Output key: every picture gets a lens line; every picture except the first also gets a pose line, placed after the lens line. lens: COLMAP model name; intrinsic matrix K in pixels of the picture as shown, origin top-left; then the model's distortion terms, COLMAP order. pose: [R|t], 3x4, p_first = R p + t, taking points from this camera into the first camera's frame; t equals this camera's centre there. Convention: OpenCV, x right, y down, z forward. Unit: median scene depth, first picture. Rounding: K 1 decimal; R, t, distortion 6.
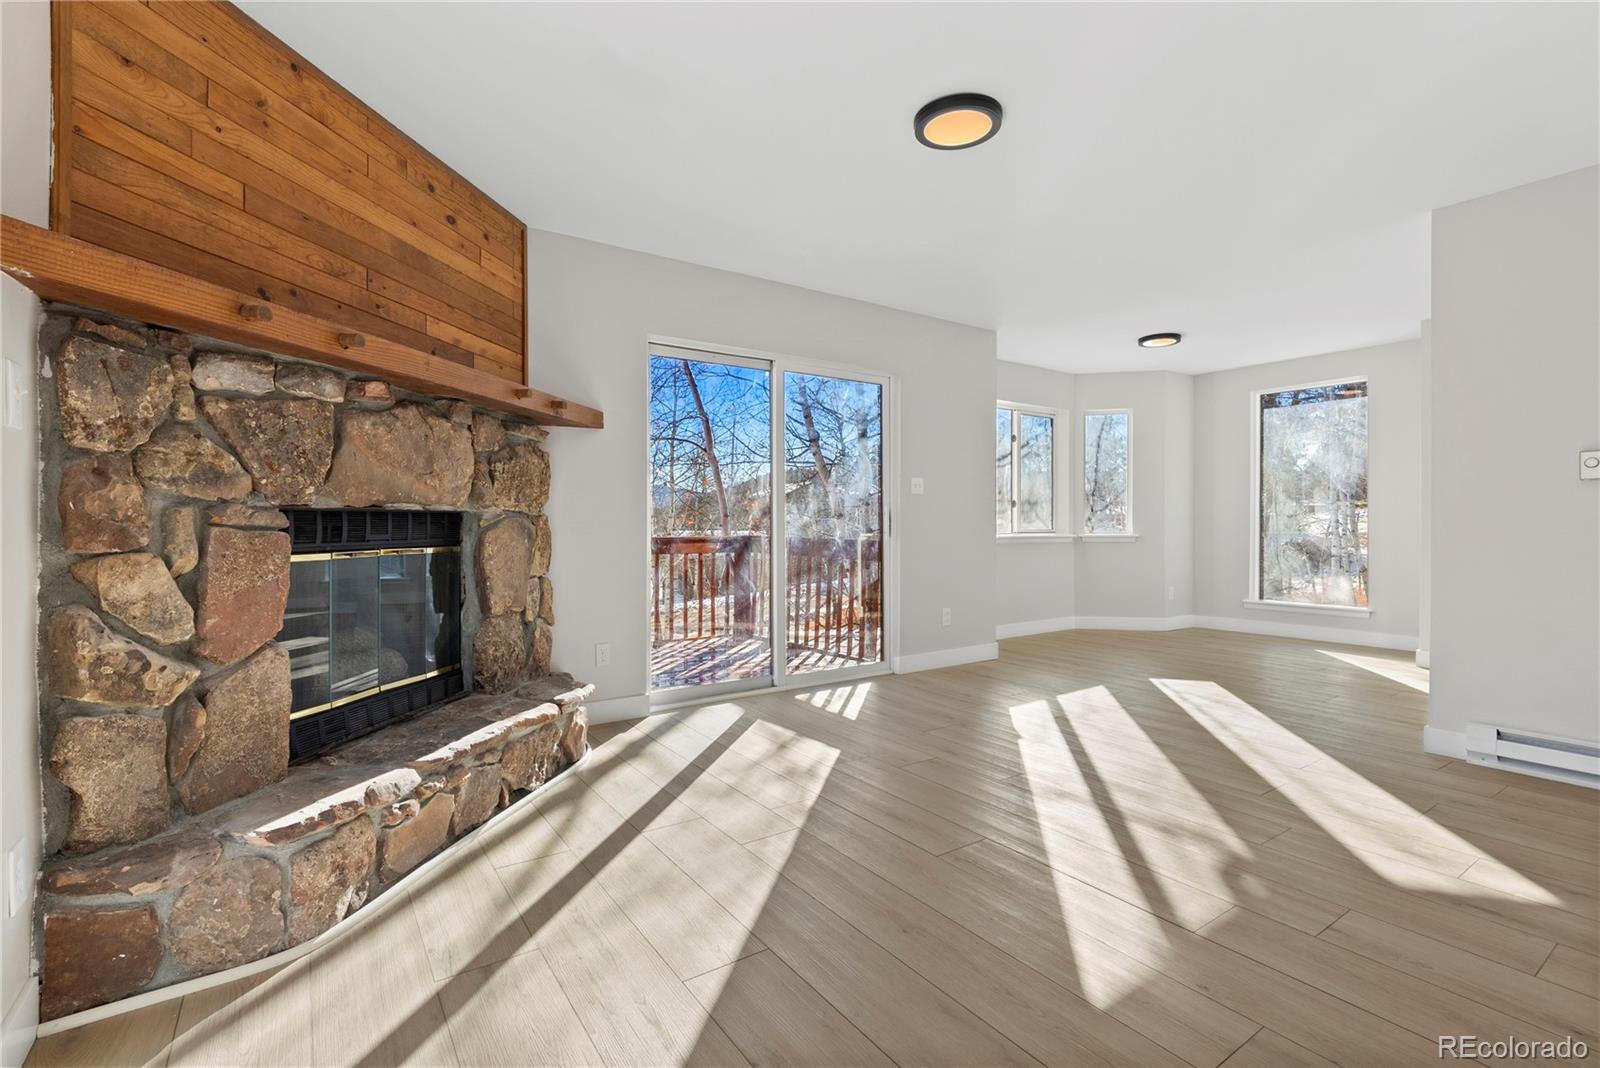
lens RADIAL K [[728.5, 0, 790.9], [0, 728.5, 527.5], [0, 0, 1]] dist [-0.002810, -0.000414]
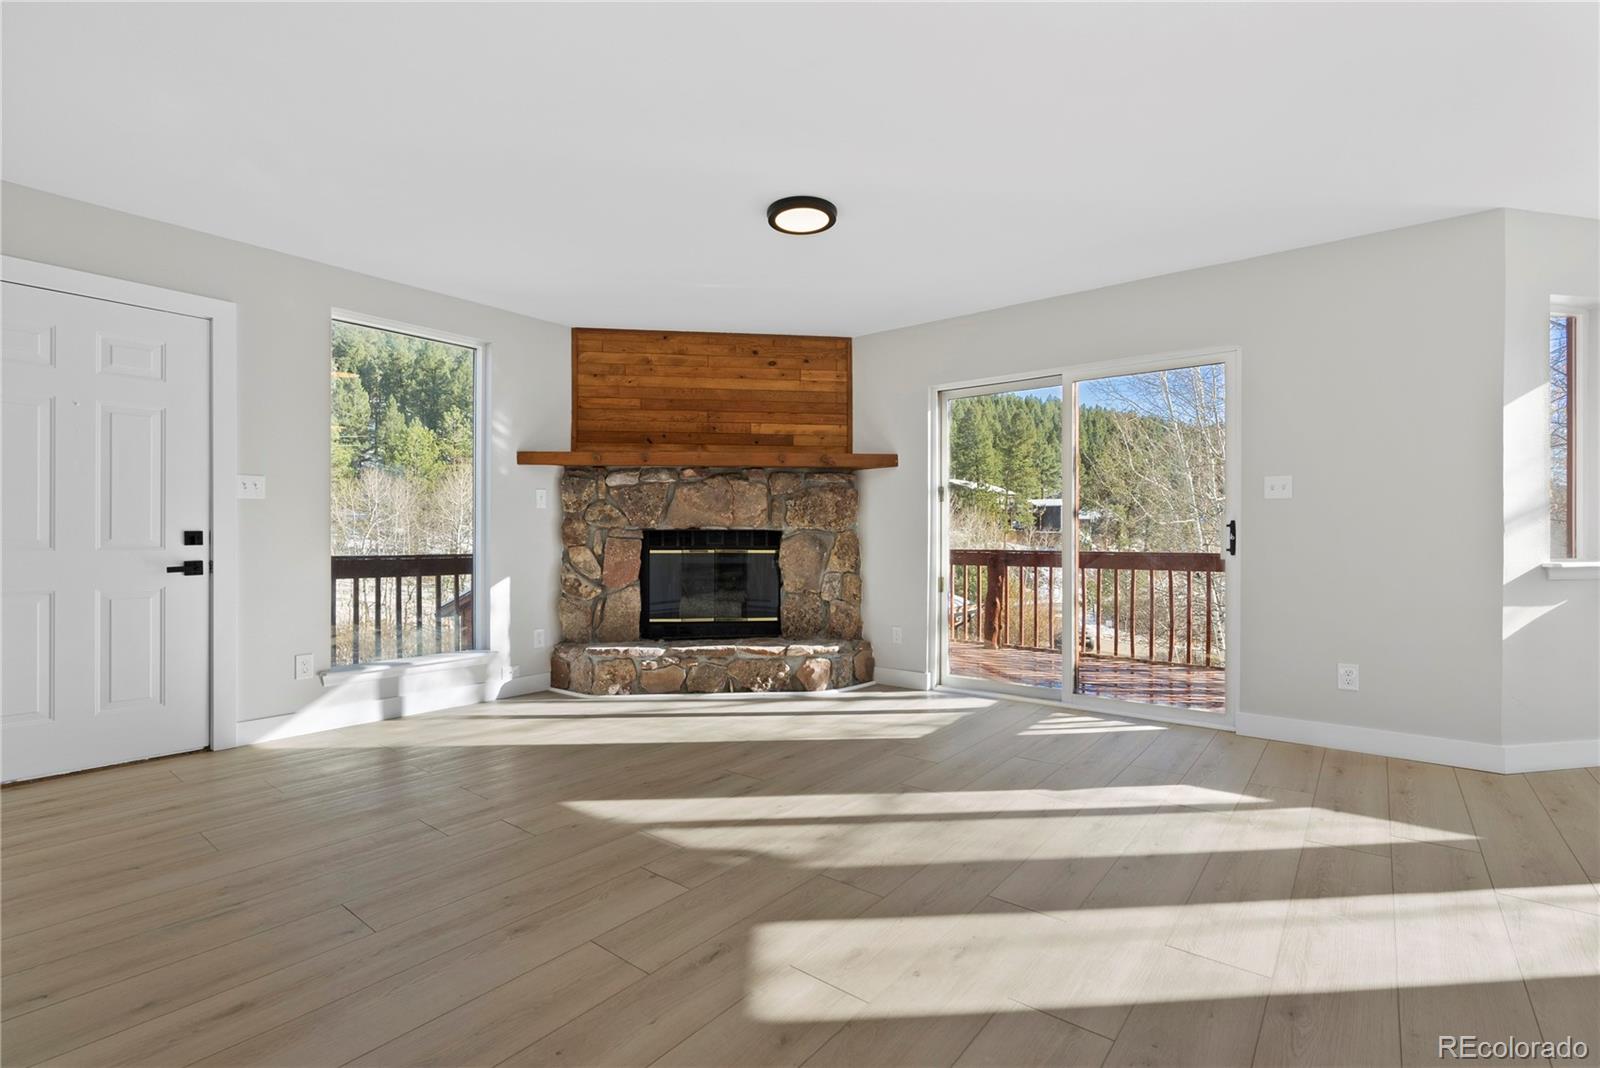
lens RADIAL K [[725.6, 0, 792.4], [0, 725.6, 539.2], [0, 0, 1]] dist [-0.012458, -0.000109]
pose [[0.289569, 0.004099, -0.957148, 1.598032], [-0.009066, 0.999958, 0.001540, -0.003845], [0.957114, 0.008231, 0.289594, 0.713914]]
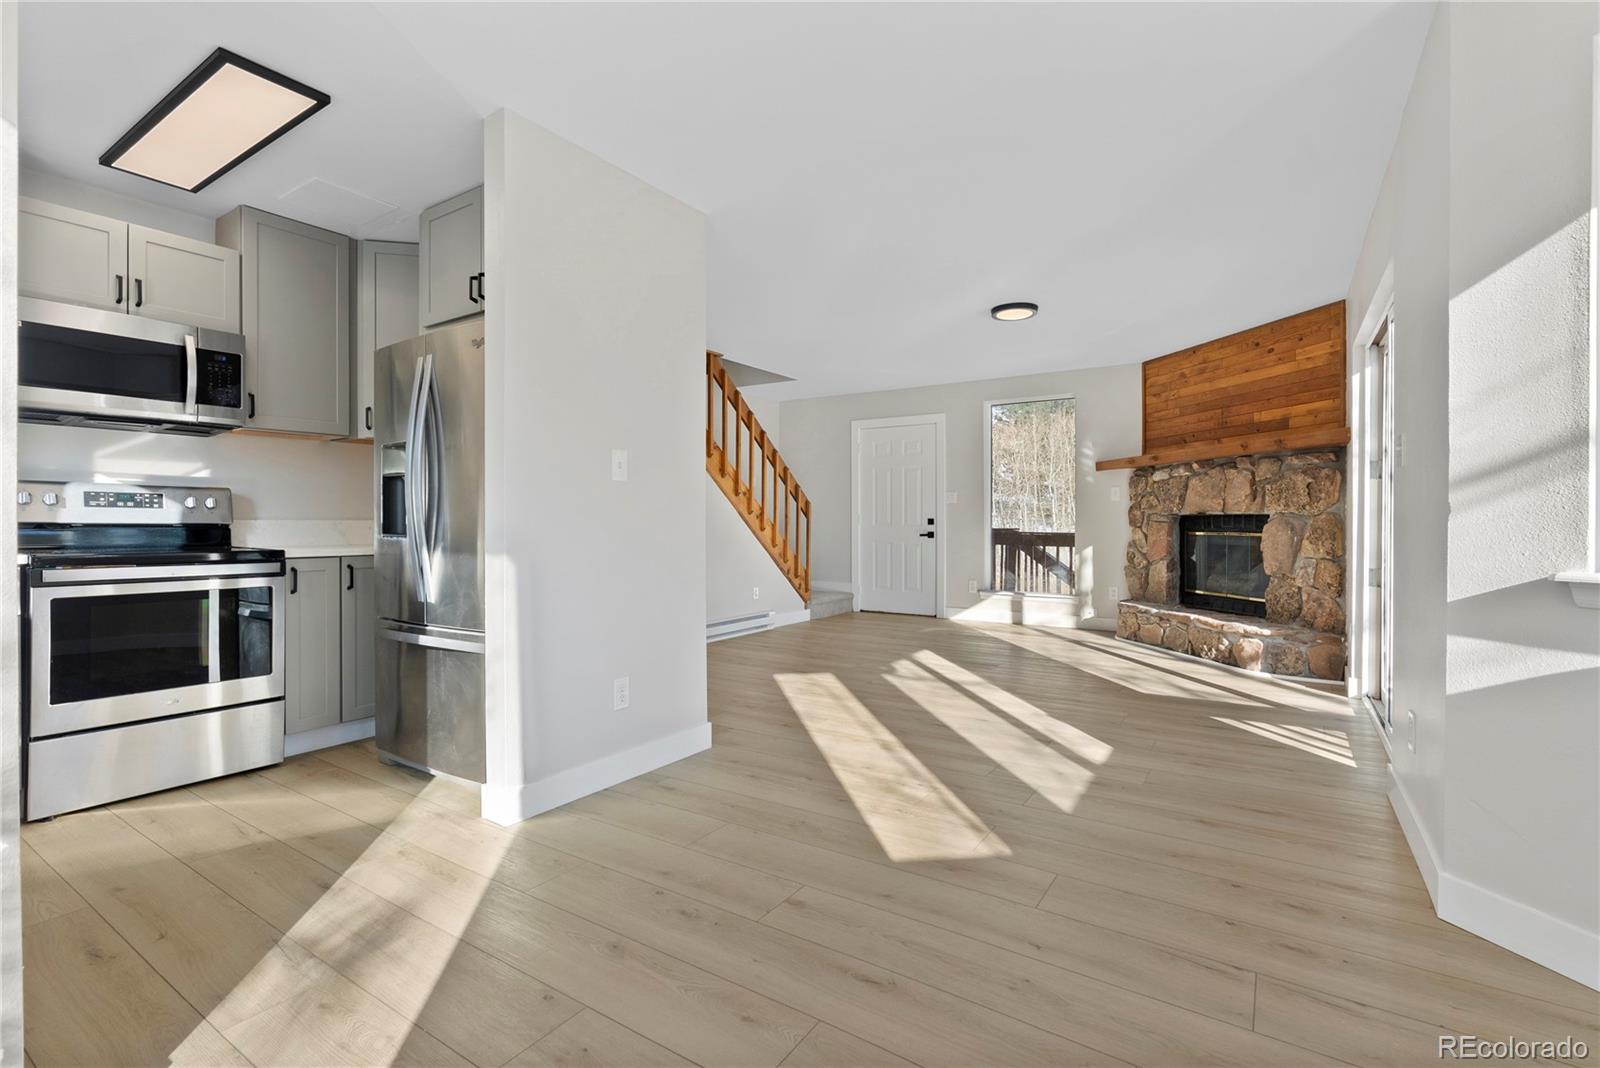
lens RADIAL K [[723.5, 0, 804.1], [0, 723.5, 525.1], [0, 0, 1]] dist [-0.002934, -0.000087]
pose [[-0.923540, 0.003558, -0.383485, 1.668284], [-0.001895, 0.999902, 0.013841, -0.022093], [0.383496, 0.013510, -0.923444, 2.889111]]
